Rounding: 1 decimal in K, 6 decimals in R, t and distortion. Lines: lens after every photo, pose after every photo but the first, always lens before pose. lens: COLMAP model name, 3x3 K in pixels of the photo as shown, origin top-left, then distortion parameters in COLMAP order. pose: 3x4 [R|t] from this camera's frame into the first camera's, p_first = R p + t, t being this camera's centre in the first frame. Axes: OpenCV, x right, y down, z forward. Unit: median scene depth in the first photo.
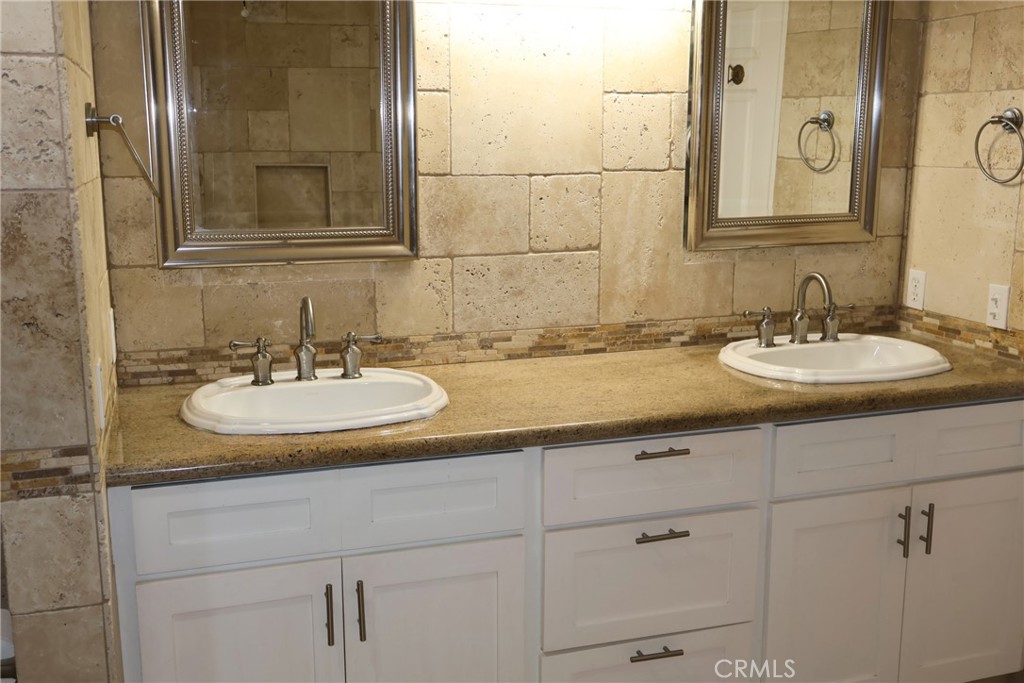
lens RADIAL K [[1026.9, 0, 512.0], [0, 1026.9, 340.3], [0, 0, 1]] dist [0.009465, 0.000000]
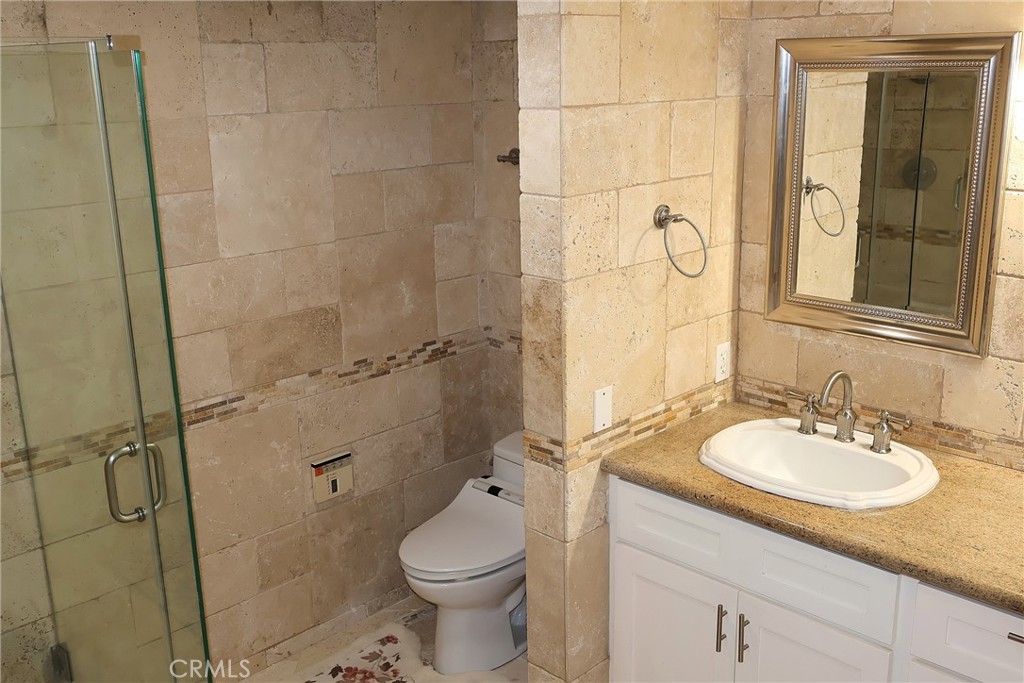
lens RADIAL K [[1026.9, 0, 512.7], [0, 1026.9, 341.6], [0, 0, 1]] dist [0.009465, 0.000000]
pose [[0.441960, 0.229825, -0.867094, 0.596274], [-0.151296, 0.971873, 0.180480, -0.216243], [0.884184, 0.051423, 0.464300, 0.146858]]
